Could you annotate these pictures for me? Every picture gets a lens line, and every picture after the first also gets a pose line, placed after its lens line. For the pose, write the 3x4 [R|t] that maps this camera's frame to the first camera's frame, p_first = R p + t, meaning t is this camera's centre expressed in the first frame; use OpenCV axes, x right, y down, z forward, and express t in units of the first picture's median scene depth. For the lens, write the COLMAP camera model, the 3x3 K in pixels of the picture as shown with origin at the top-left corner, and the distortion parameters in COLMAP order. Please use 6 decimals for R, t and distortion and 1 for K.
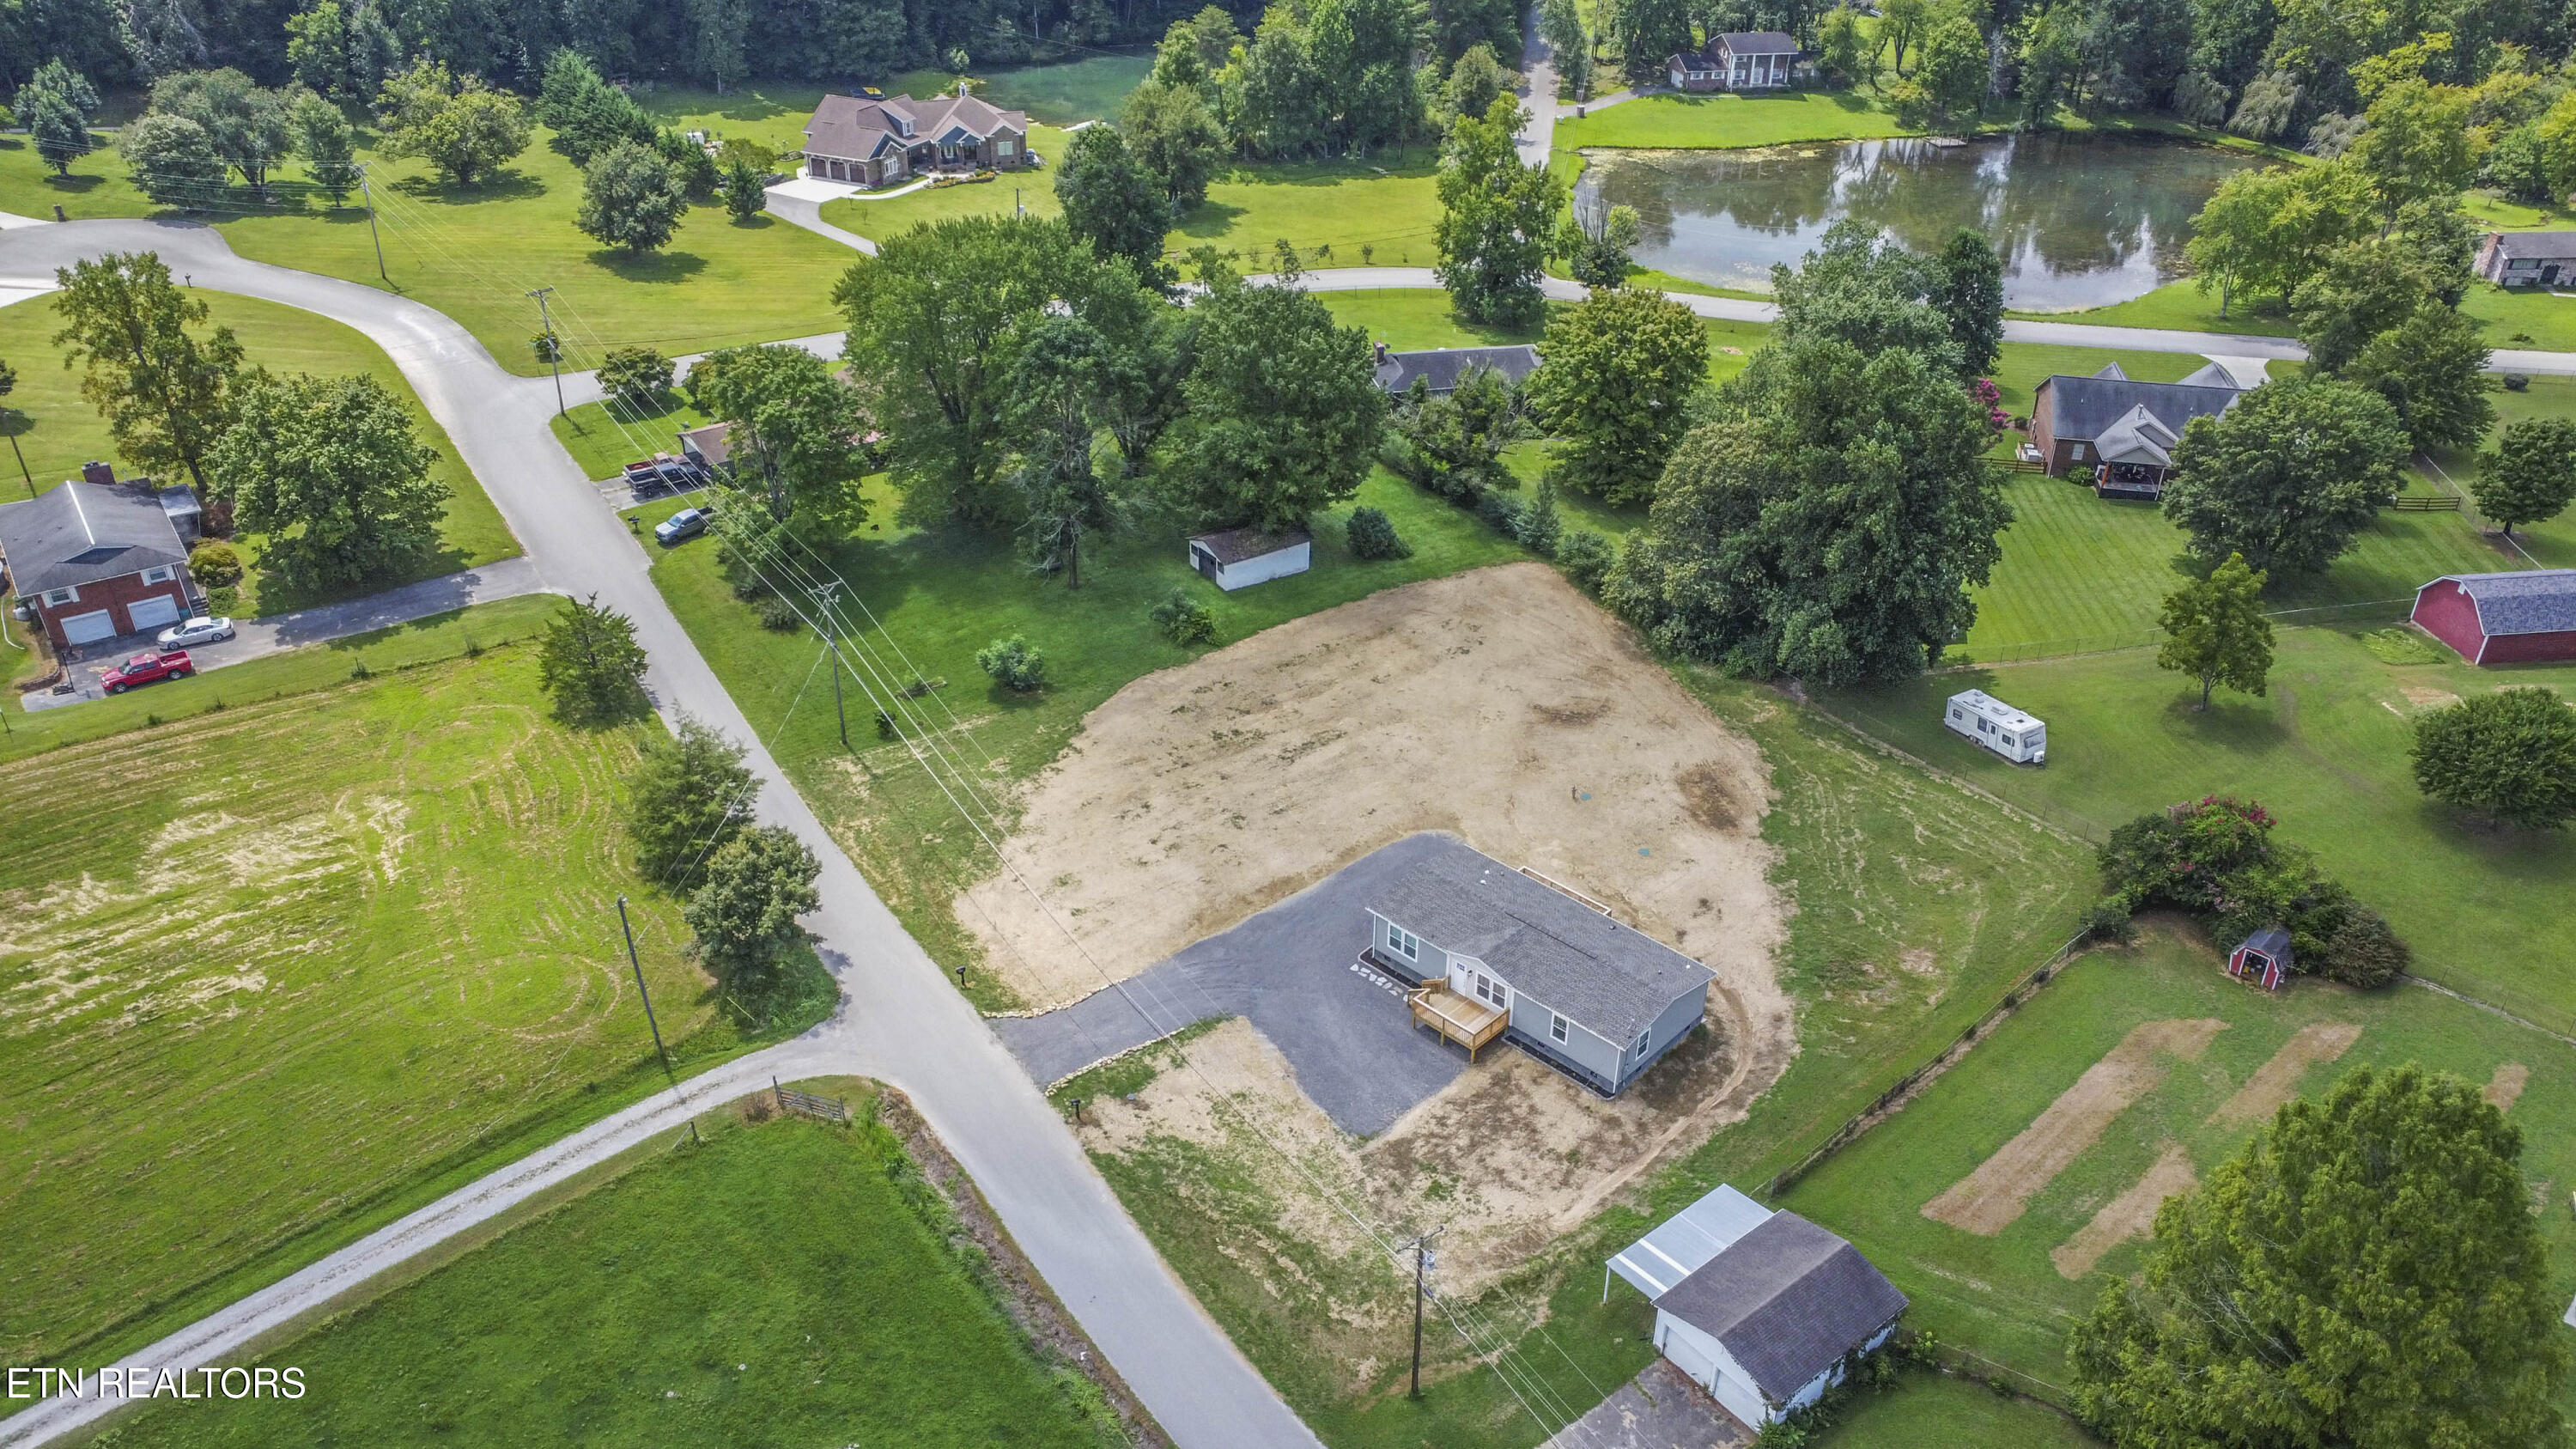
lens RADIAL K [[1921.2, 0, 1288.0], [0, 1921.2, 724.5], [0, 0, 1]] dist [-0.136514, 0.214794]
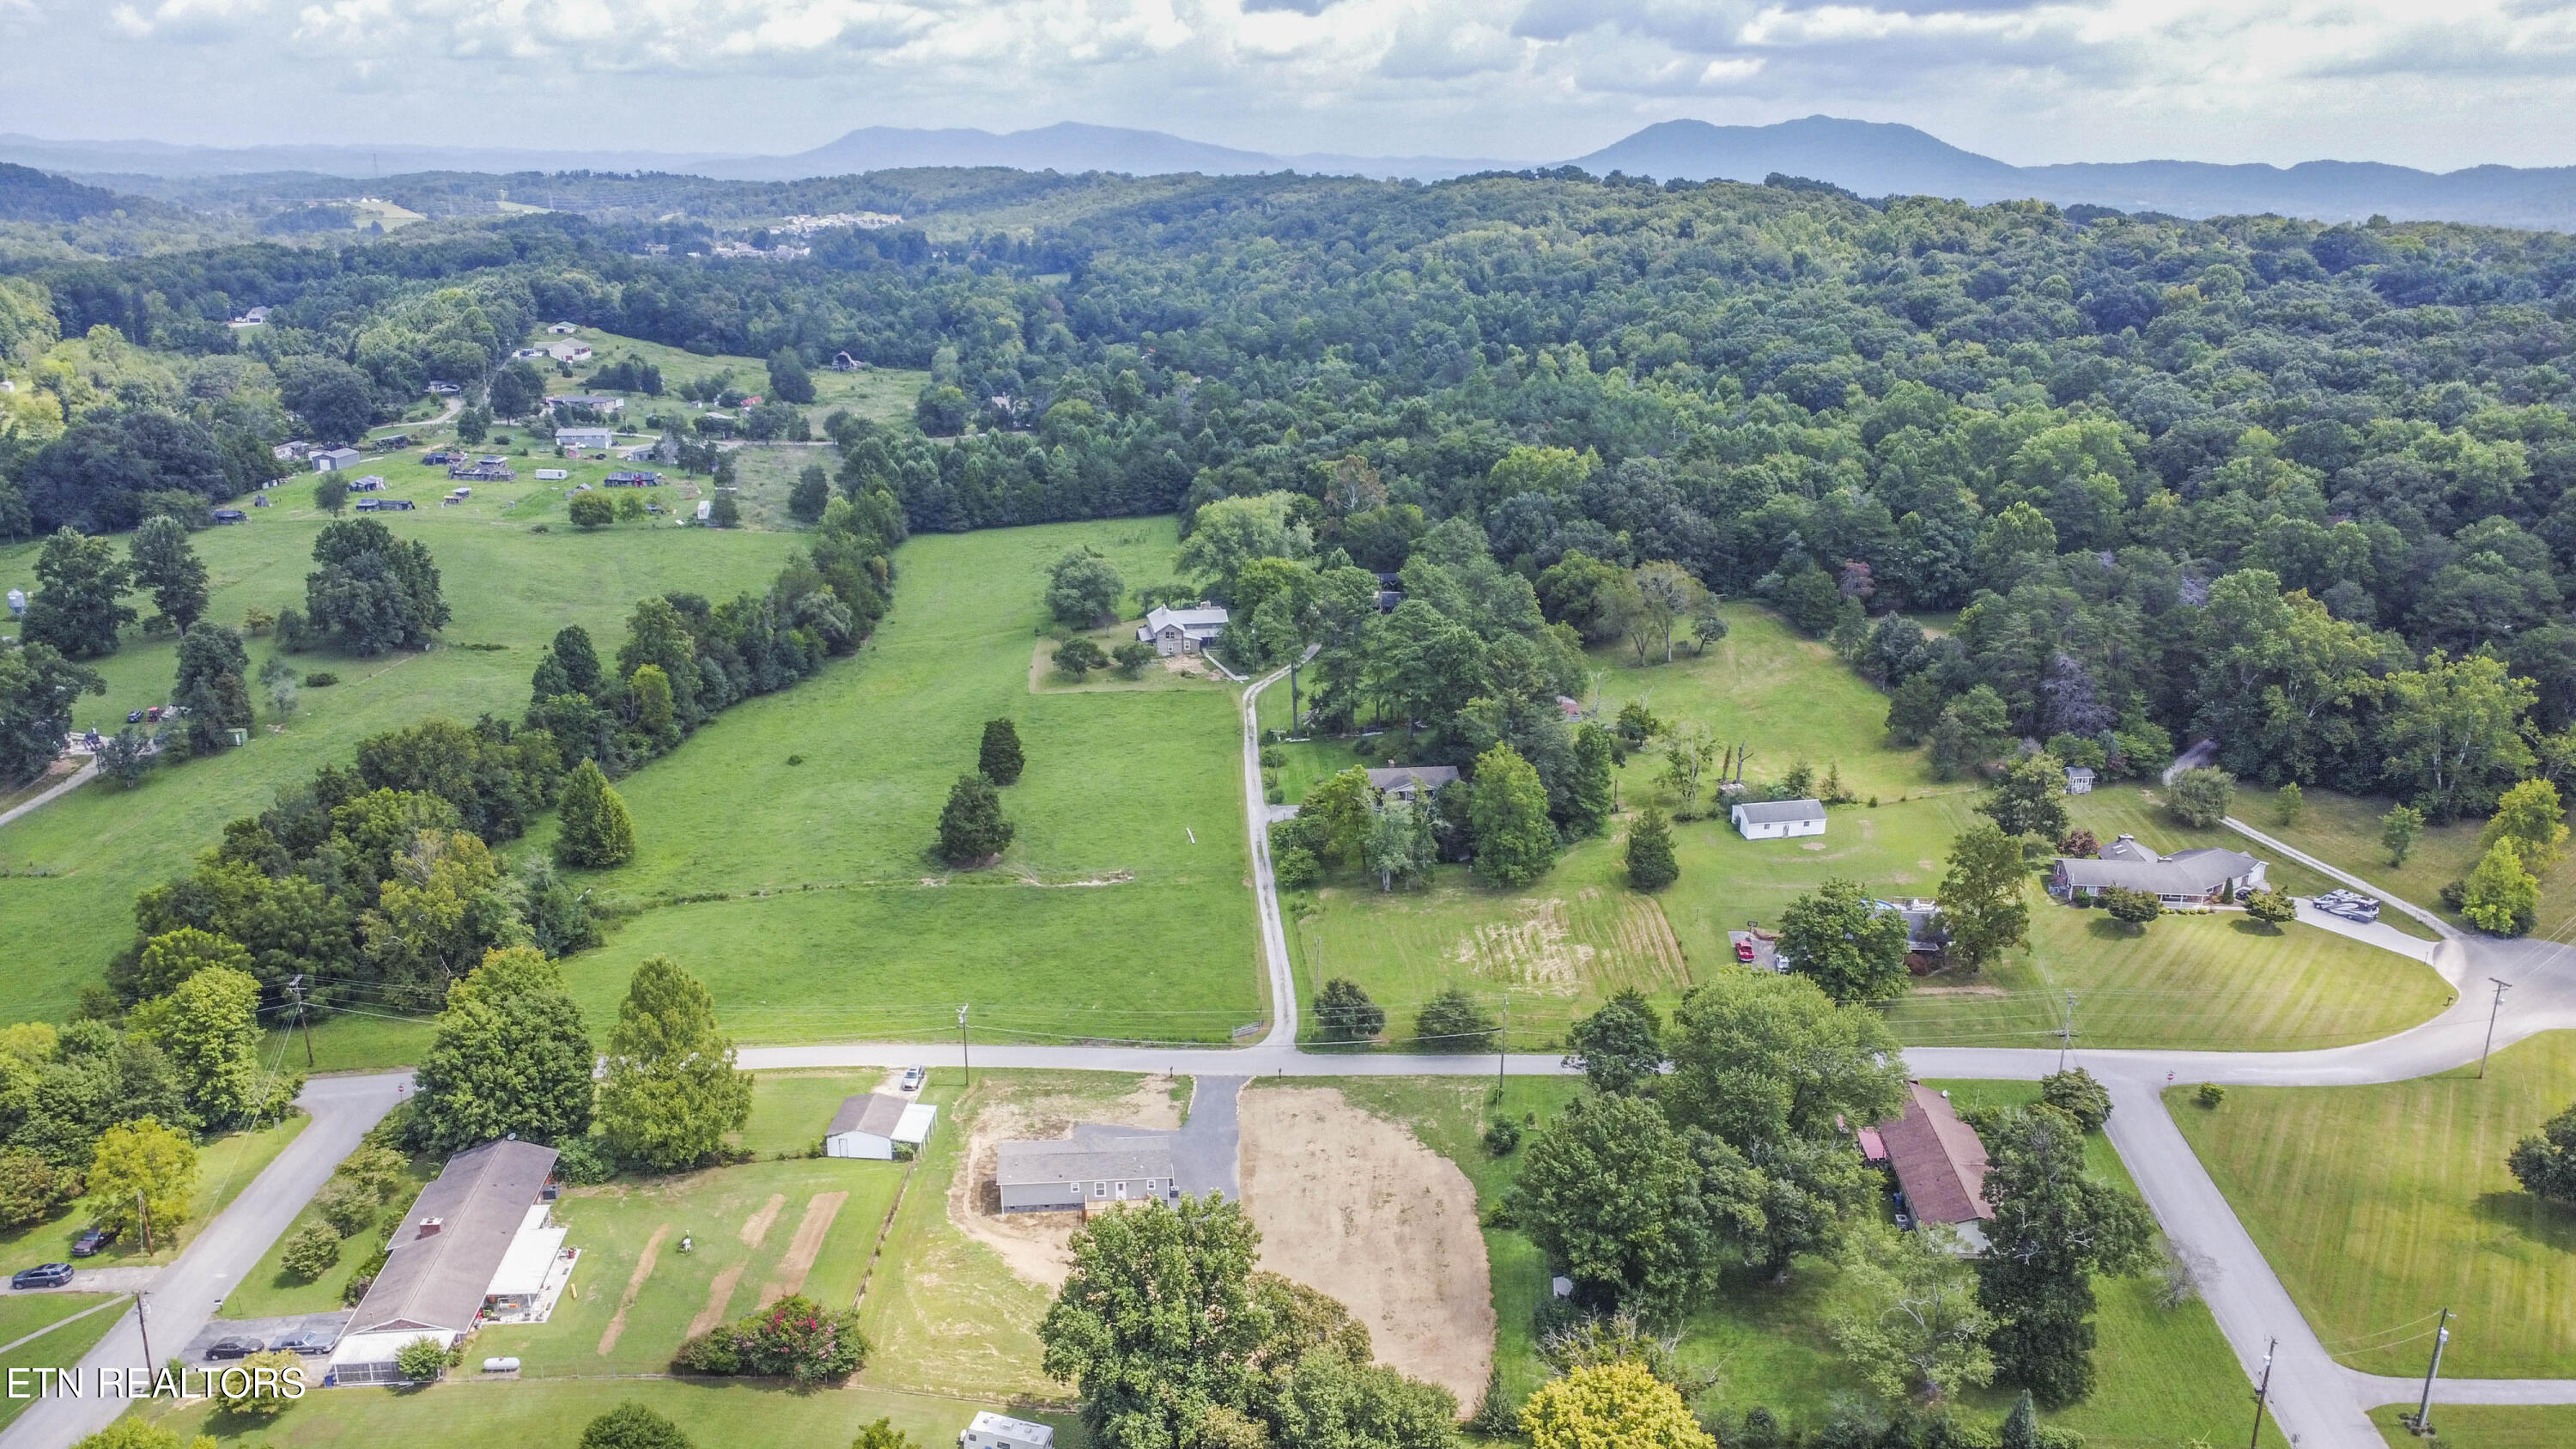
lens RADIAL K [[1978.6, 0, 1288.0], [0, 1978.6, 724.5], [0, 0, 1]] dist [-0.293472, 0.836154]
pose [[-0.641208, 0.209995, -0.738075, 1.098611], [-0.404134, 0.725220, 0.557432, -1.114237], [0.652325, 0.655712, -0.380151, 1.309824]]
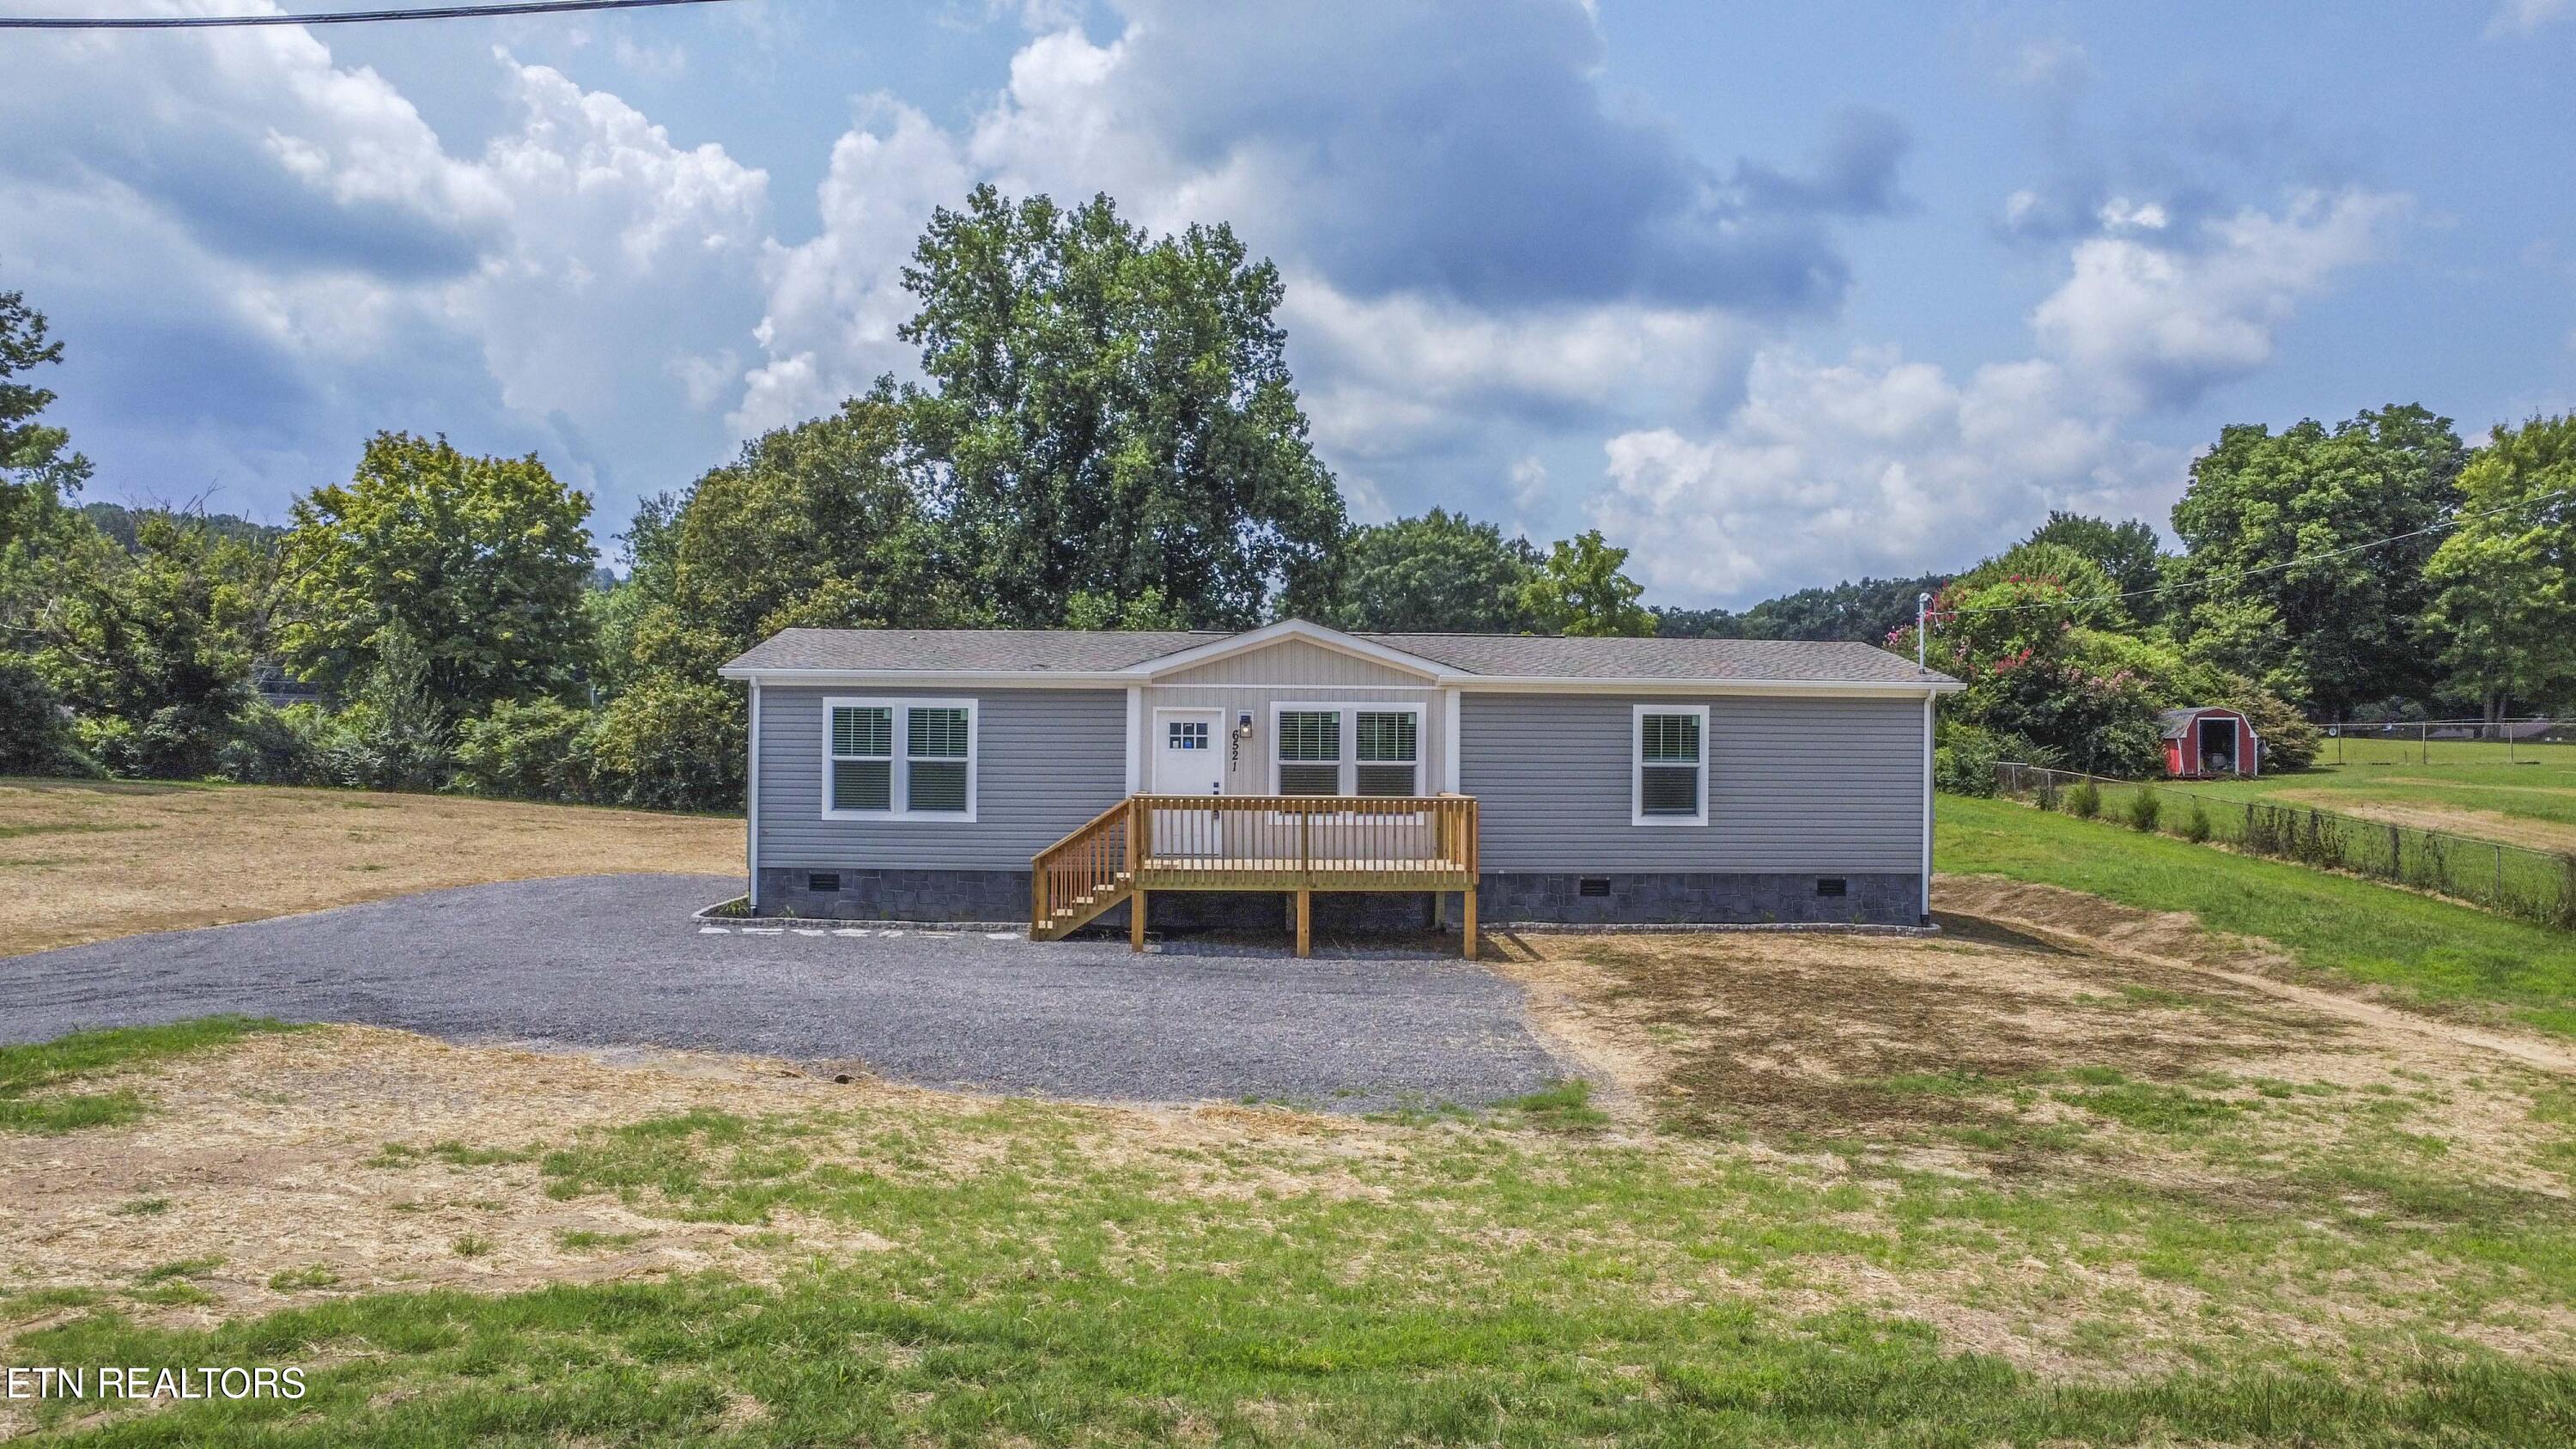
lens RADIAL K [[1954.5, 0, 1288.0], [0, 1954.5, 724.5], [0, 0, 1]] dist [-0.189207, 0.341246]
pose [[0.687731, 0.003448, 0.725958, -0.077181], [0.365585, 0.862291, -0.350430, 0.183458], [-0.627195, 0.506401, 0.591763, 0.689575]]
